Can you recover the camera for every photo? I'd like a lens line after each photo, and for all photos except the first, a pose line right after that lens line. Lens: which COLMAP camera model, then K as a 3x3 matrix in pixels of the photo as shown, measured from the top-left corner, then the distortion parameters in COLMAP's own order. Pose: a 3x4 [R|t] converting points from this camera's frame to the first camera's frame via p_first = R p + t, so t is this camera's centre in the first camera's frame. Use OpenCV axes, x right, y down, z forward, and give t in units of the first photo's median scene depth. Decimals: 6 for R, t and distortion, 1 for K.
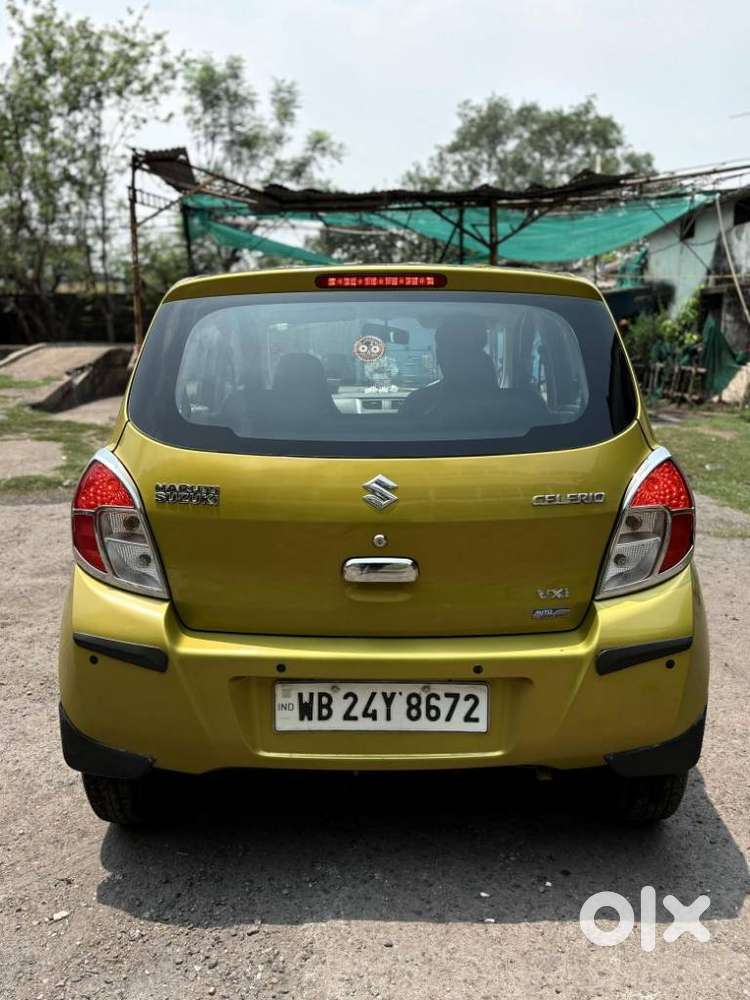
lens RADIAL K [[849.7, 0, 379.7], [0, 849.7, 501.7], [0, 0, 1]] dist [0.021468, -0.000371]
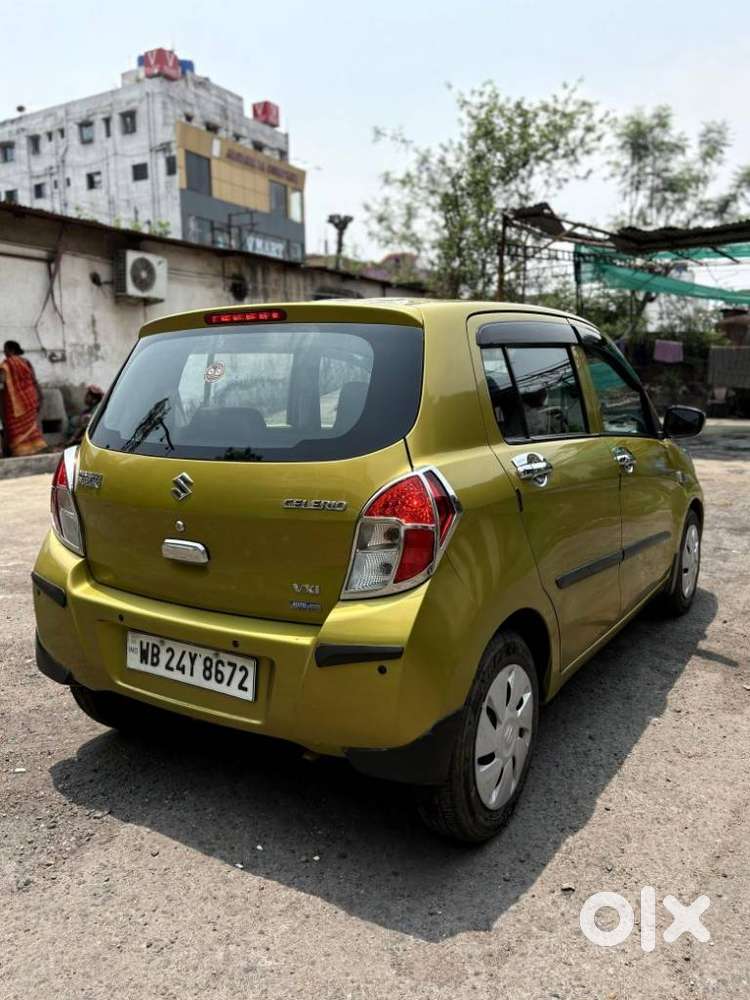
lens RADIAL K [[791.3, 0, 375.0], [0, 791.3, 500.0], [0, 0, 1]] dist [0.012256, 0.000219]
pose [[0.852253, 0.075625, -0.517635, 0.778978], [-0.093635, 0.995568, -0.008714, -0.007567], [0.514682, 0.055895, 0.855557, 0.148945]]
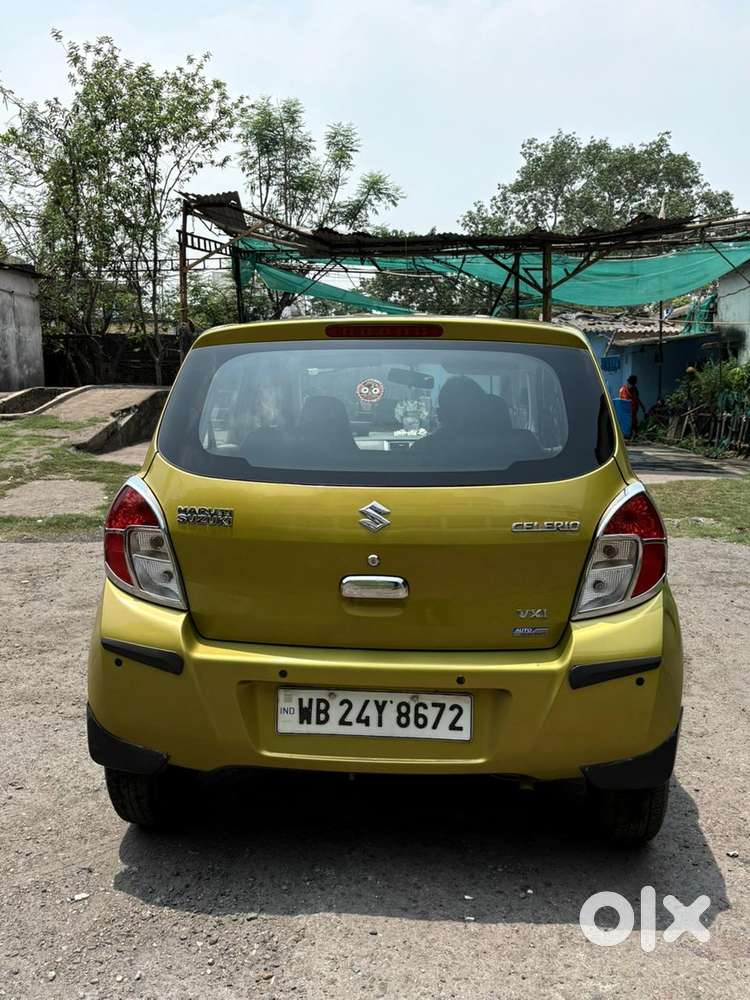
lens RADIAL K [[906.5, 0, 375.0], [0, 906.5, 500.0], [0, 0, 1]] dist [0.017818, 0.005847]
pose [[0.997543, 0.018598, -0.067536, 0.075366], [-0.022744, 0.997870, -0.061141, 0.036545], [0.066255, 0.062527, 0.995842, -0.177102]]
